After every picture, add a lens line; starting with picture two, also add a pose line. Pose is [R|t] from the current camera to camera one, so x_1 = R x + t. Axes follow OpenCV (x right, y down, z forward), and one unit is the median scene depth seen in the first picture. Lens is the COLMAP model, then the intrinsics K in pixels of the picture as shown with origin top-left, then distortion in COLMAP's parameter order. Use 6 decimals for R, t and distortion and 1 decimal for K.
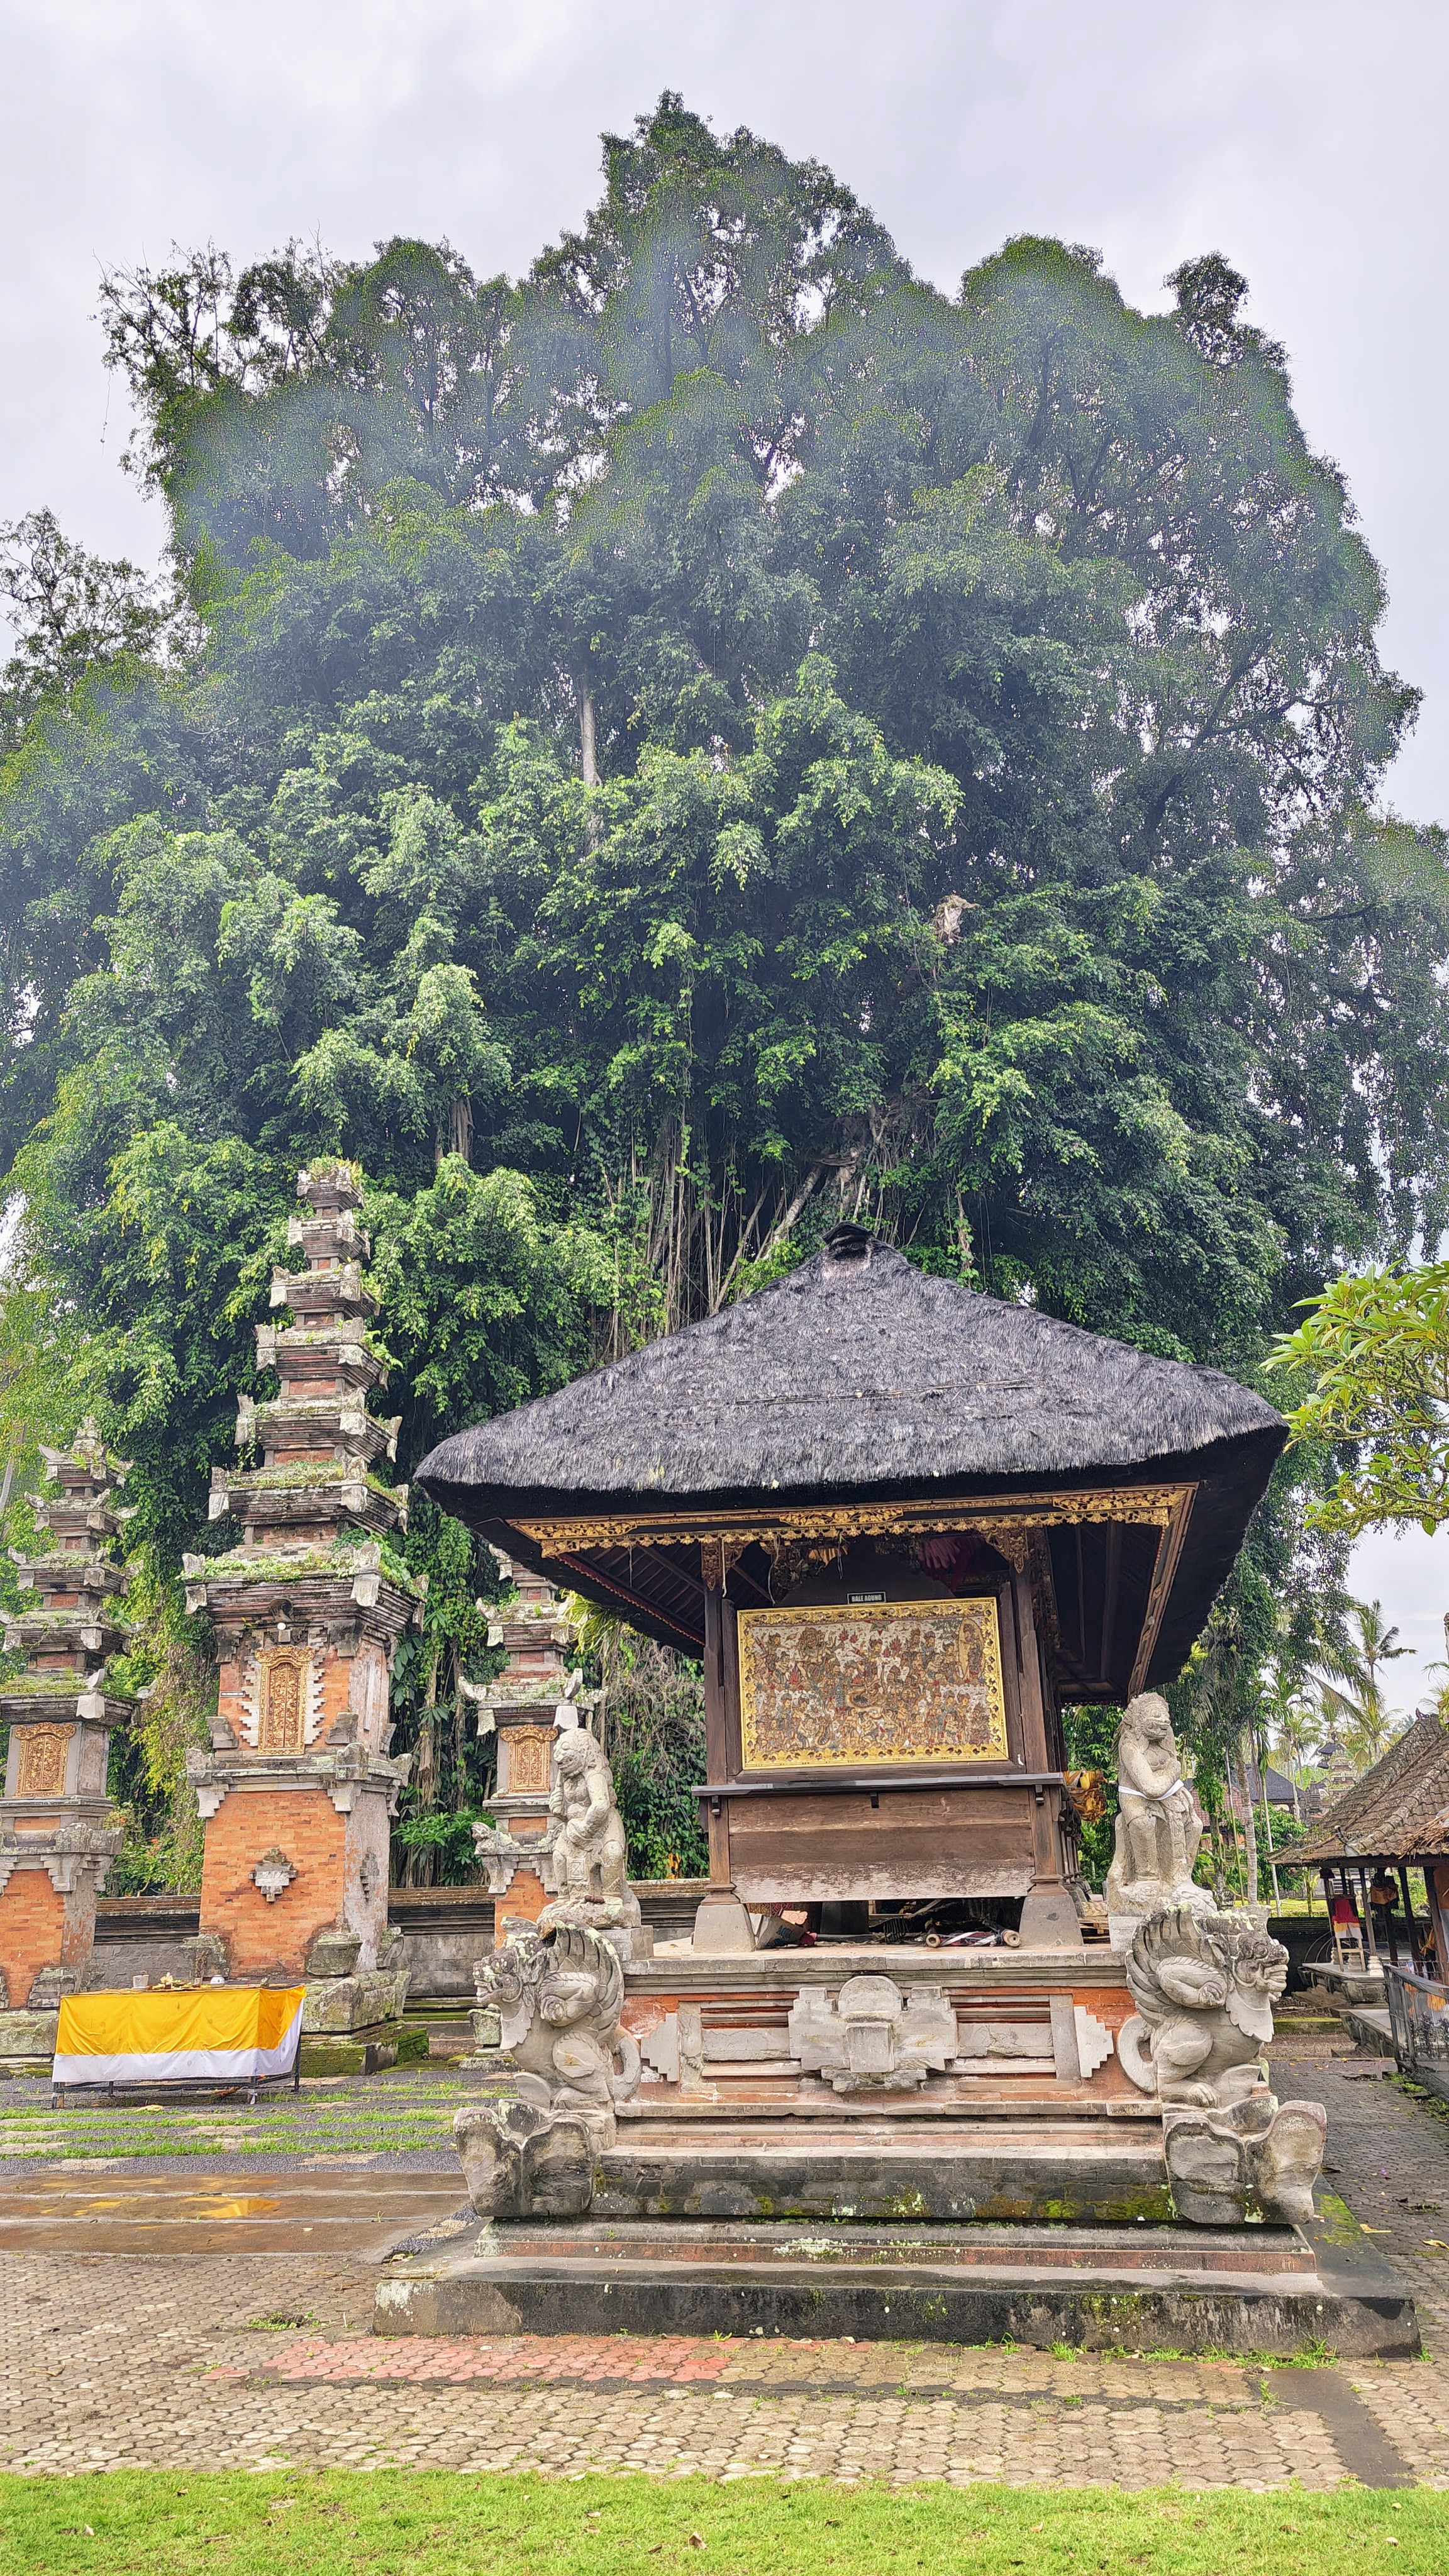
lens RADIAL K [[1750.9, 0, 717.5], [0, 1750.9, 1292.8], [0, 0, 1]] dist [0.038613, -0.021276]
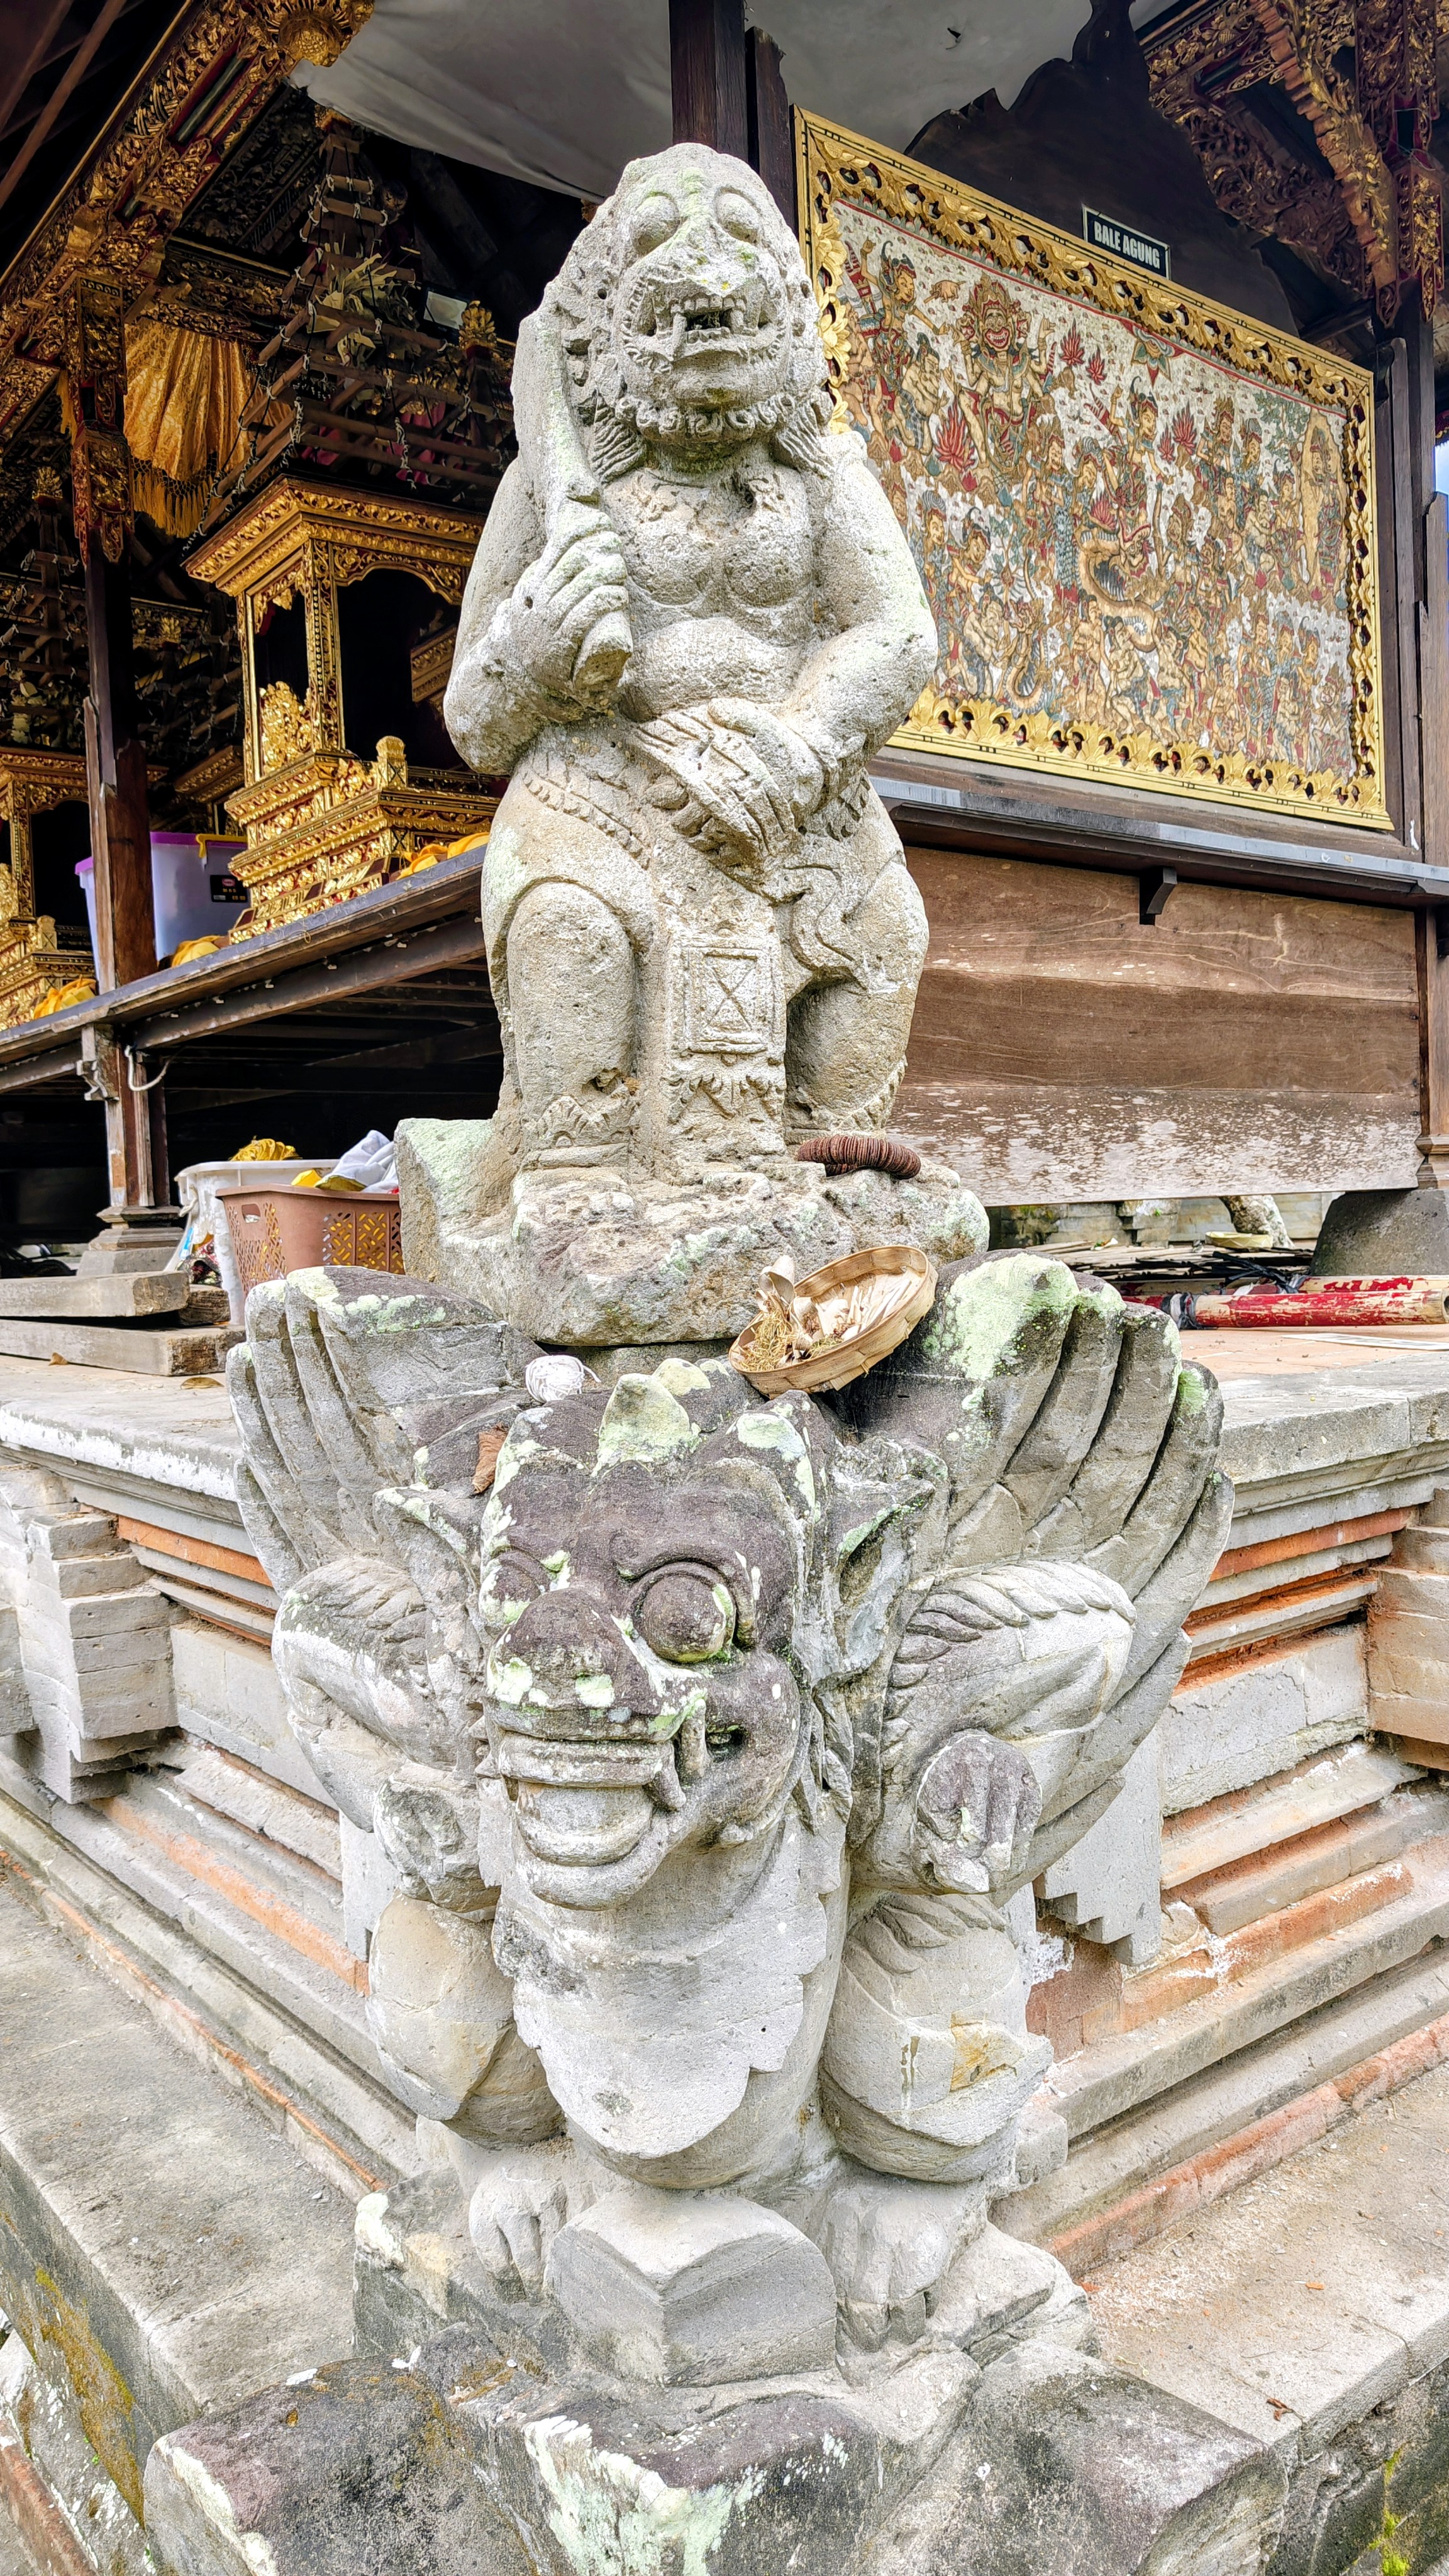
lens RADIAL K [[1750.9, 0, 721.4], [0, 1750.9, 1273.5], [0, 0, 1]] dist [0.038613, -0.021276]
pose [[0.676262, -0.022548, 0.736316, -0.193483], [-0.210440, 0.951967, 0.222428, 0.298588], [-0.705964, -0.305370, 0.639034, 0.833813]]
